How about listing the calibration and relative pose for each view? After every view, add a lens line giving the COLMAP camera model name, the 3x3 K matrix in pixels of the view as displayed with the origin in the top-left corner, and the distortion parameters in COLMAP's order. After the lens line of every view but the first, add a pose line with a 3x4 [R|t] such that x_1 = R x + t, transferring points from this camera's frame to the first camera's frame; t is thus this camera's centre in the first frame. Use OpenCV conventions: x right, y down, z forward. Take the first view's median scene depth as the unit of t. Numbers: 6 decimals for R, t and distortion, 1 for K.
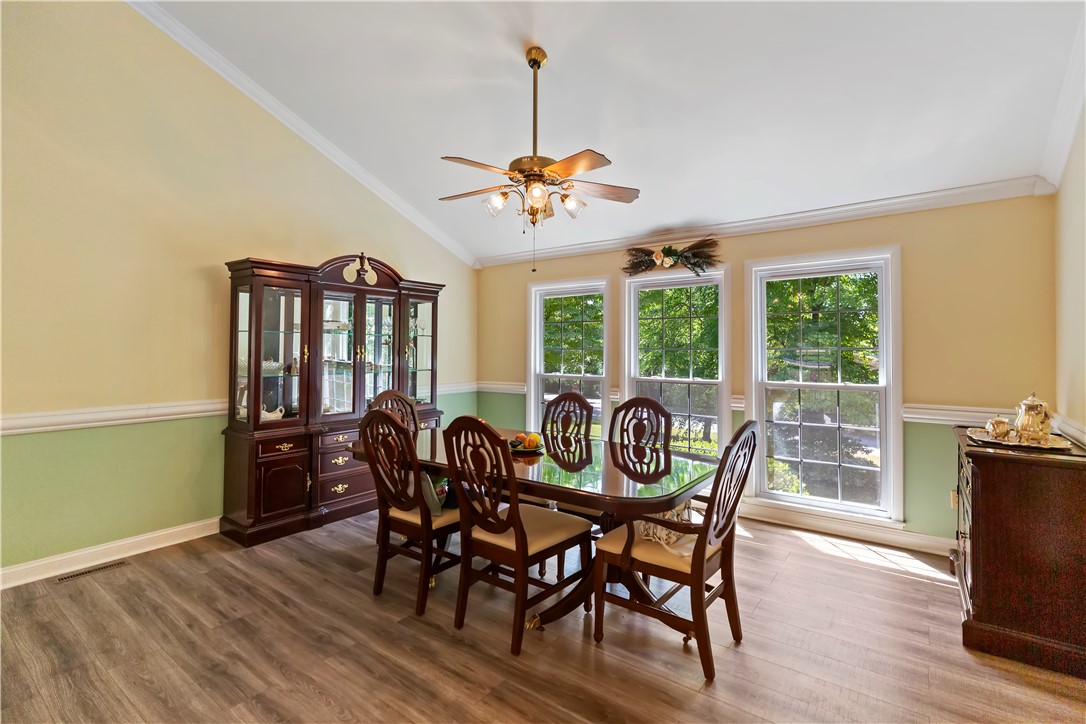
lens RADIAL K [[493.6, 0, 548.3], [0, 493.6, 356.4], [0, 0, 1]] dist [0.005995, -0.000321]
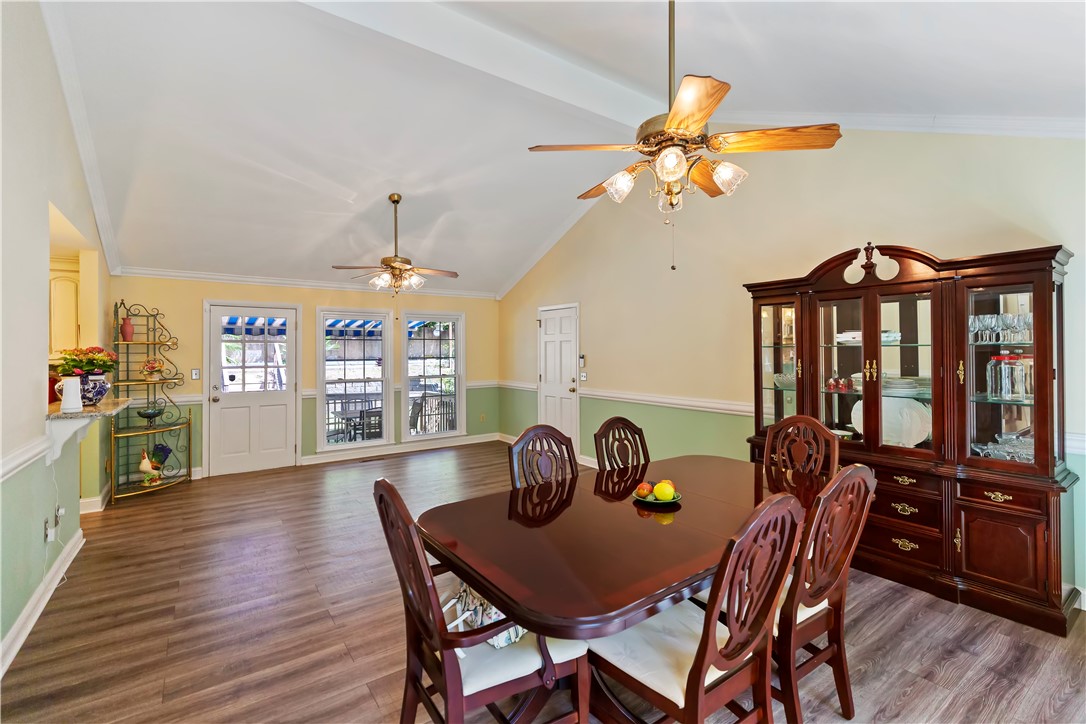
lens RADIAL K [[490.5, 0, 538.1], [0, 490.5, 357.3], [0, 0, 1]] dist [0.000002, -0.000167]
pose [[-0.307974, 0.009887, -0.951343, 0.605848], [-0.012006, 0.999826, 0.014278, -0.035730], [0.951319, 0.015819, -0.307802, 0.842388]]
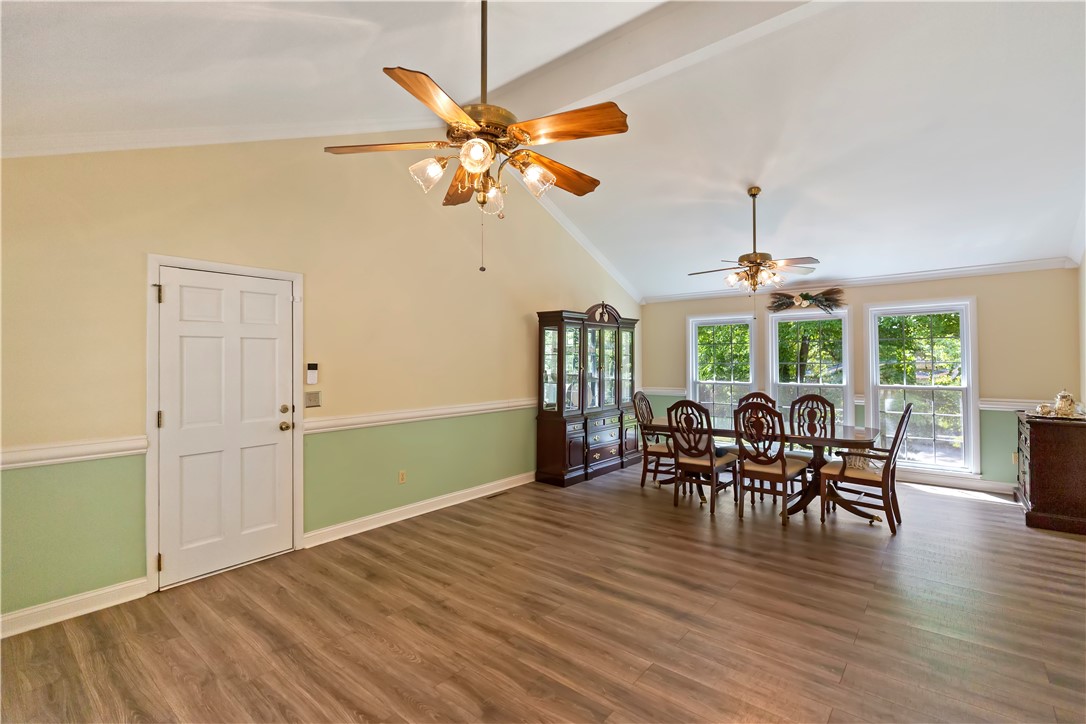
lens RADIAL K [[491.2, 0, 545.5], [0, 491.2, 364.7], [0, 0, 1]] dist [-0.001637, 0.000383]
pose [[0.998793, -0.007100, -0.048603, -0.546619], [0.006922, 0.999969, -0.003828, -0.013344], [0.048628, 0.003487, 0.998811, -0.582198]]
